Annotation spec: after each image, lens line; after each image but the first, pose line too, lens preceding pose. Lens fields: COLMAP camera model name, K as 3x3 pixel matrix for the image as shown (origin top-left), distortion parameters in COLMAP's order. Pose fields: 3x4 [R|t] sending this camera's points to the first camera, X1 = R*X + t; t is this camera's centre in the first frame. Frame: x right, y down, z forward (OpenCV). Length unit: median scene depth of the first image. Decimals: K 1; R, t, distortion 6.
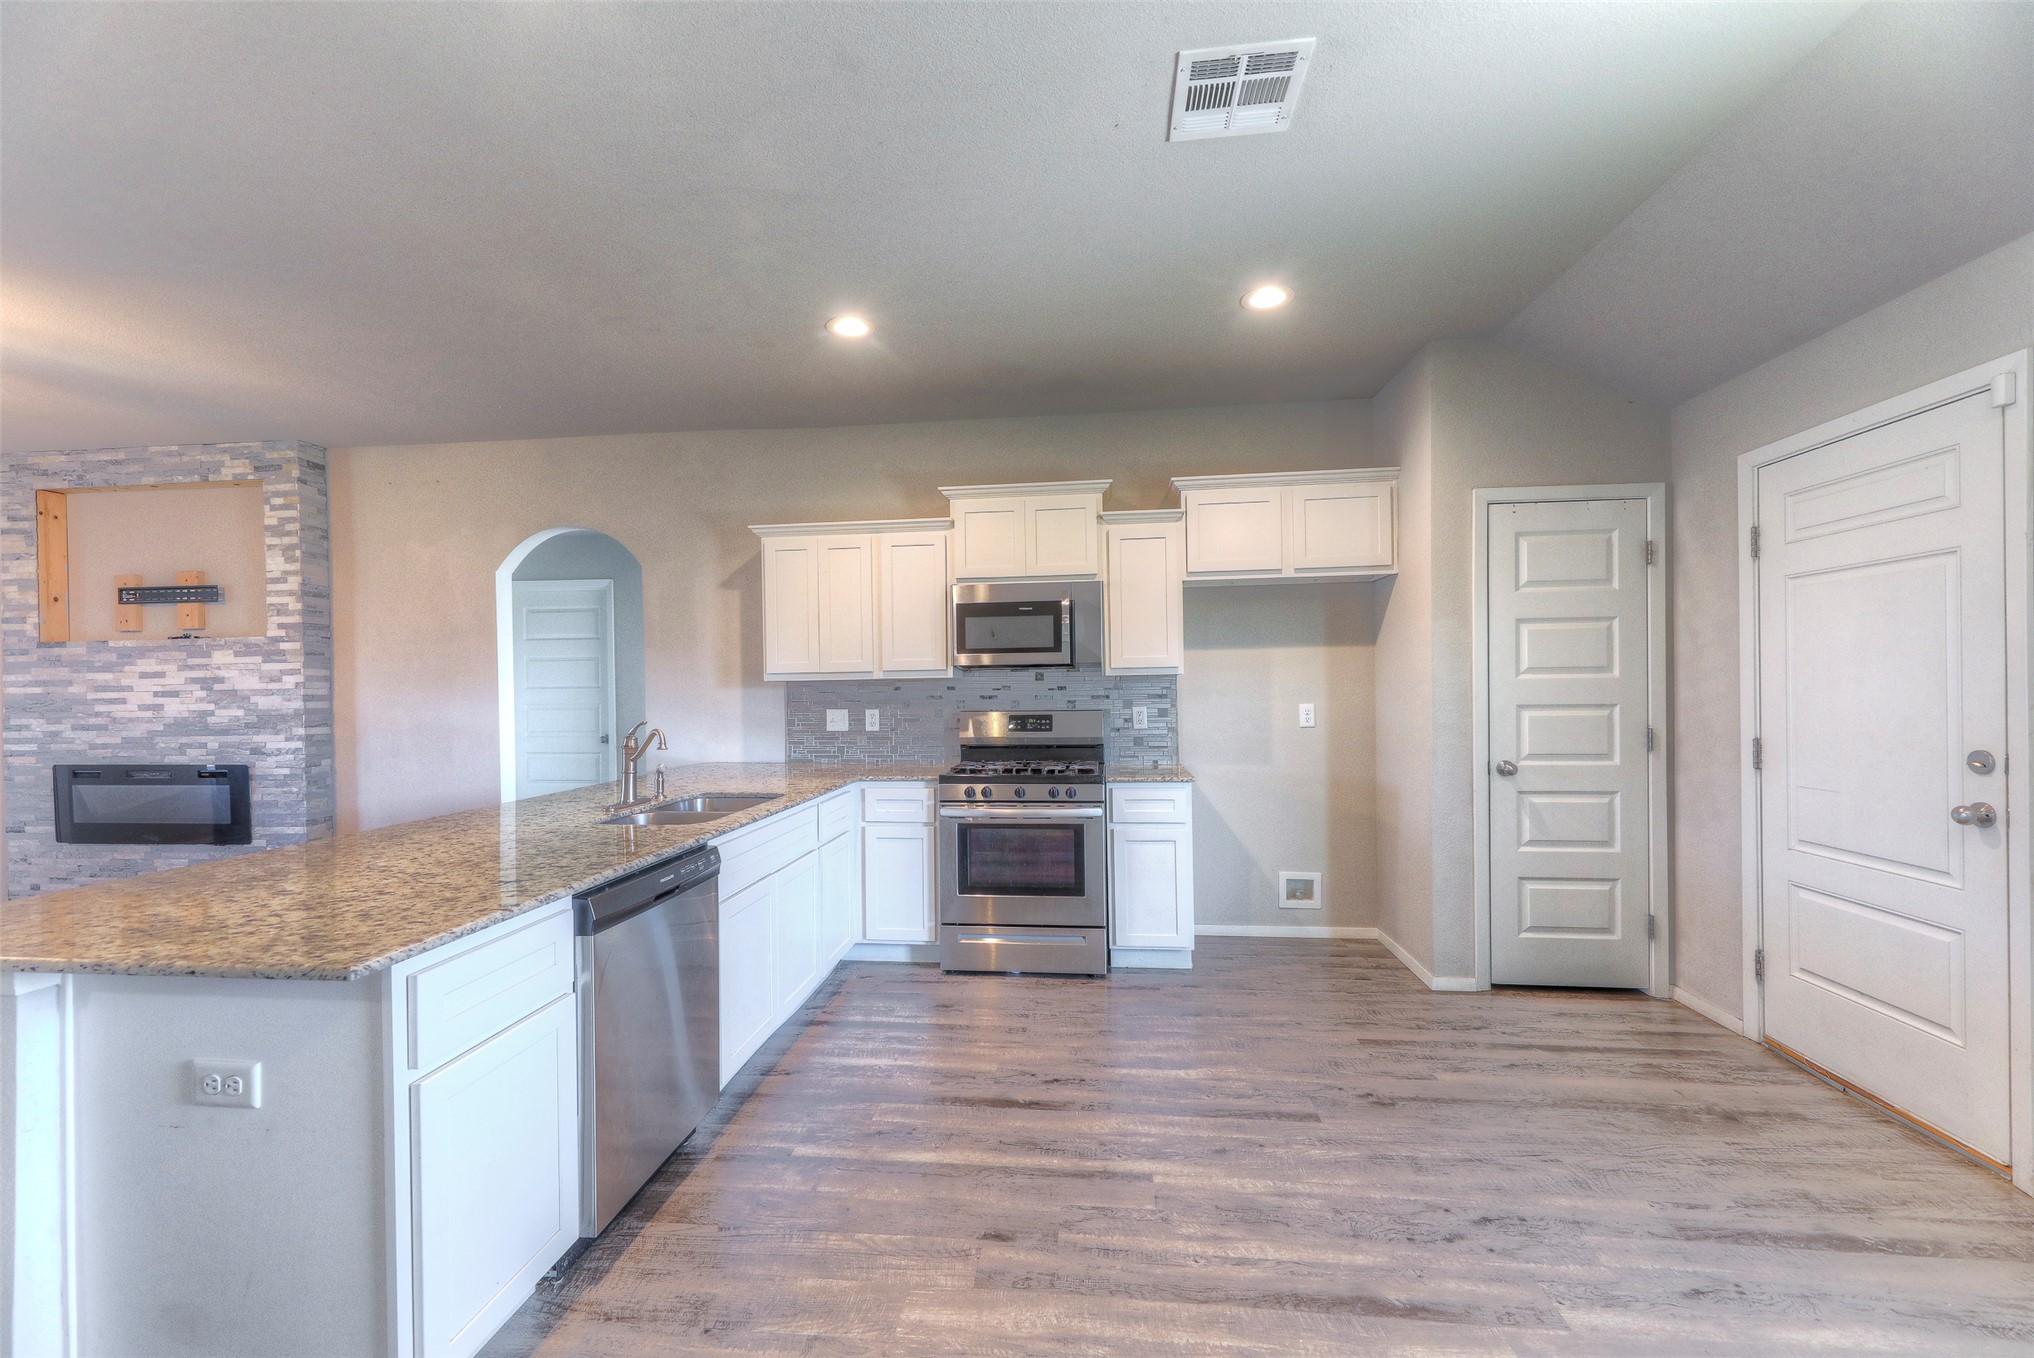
lens RADIAL K [[814.9, 0, 1008.0], [0, 814.9, 692.7], [0, 0, 1]] dist [0.014855, -0.003748]
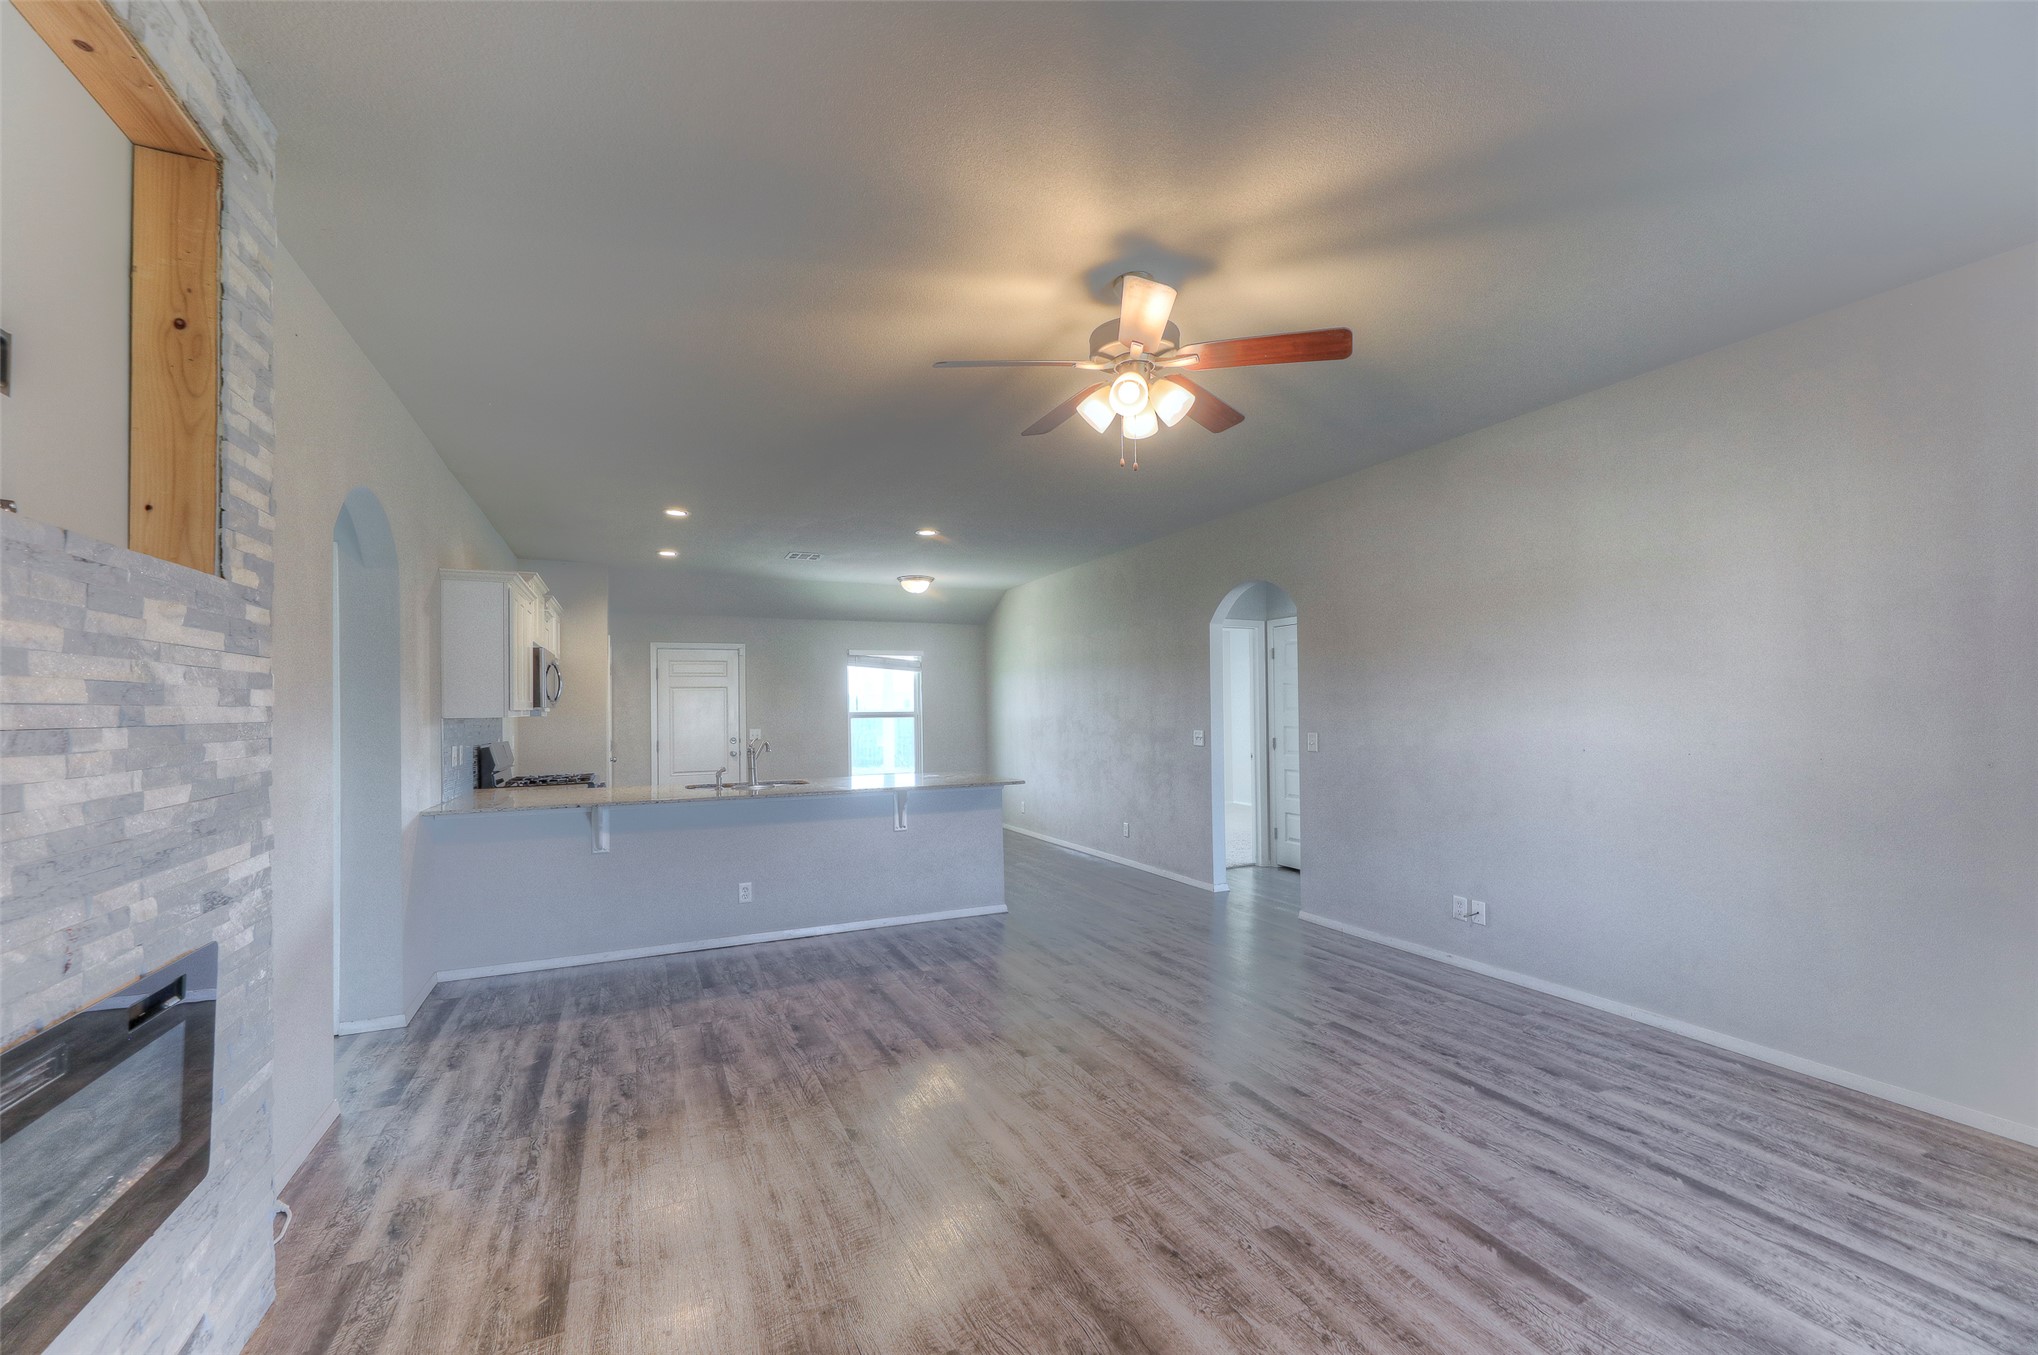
lens RADIAL K [[816.5, 0, 1010.0], [0, 816.5, 691.3], [0, 0, 1]] dist [0.014855, -0.003748]
pose [[-0.512076, 0.040158, 0.858001, -1.401751], [0.026303, 0.999171, -0.031067, 0.001981], [-0.858538, 0.006659, -0.512708, 0.890682]]
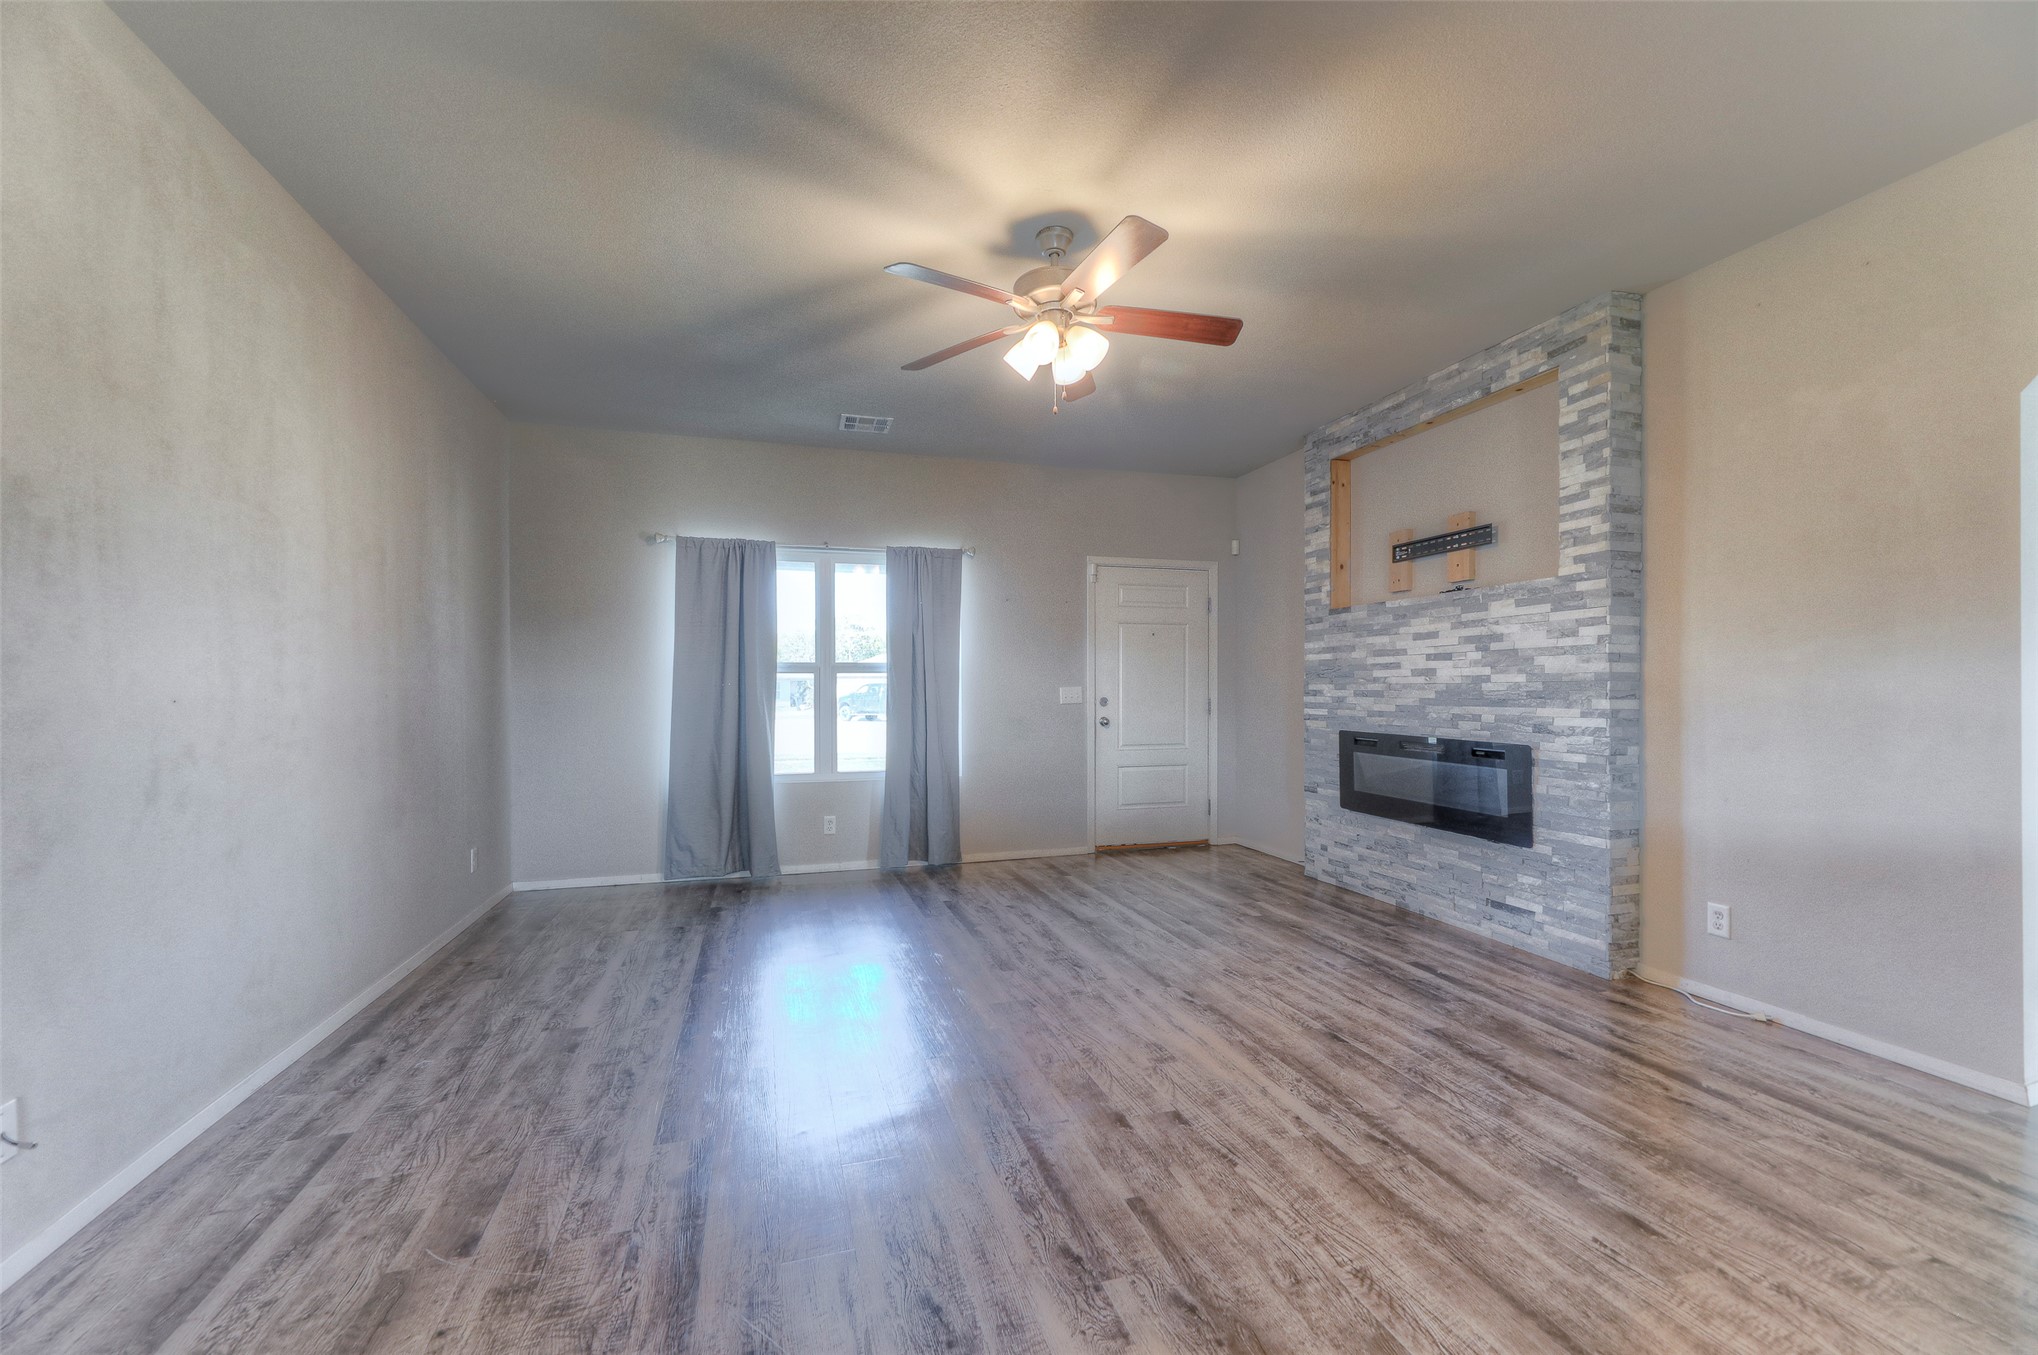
lens RADIAL K [[816.7, 0, 1024.9], [0, 816.7, 690.7], [0, 0, 1]] dist [0.015516, -0.004396]
pose [[0.401324, 0.016415, -0.915789, -0.411480], [-0.011929, 0.999848, 0.012694, 0.032115], [0.915859, 0.005830, 0.401458, 0.258092]]
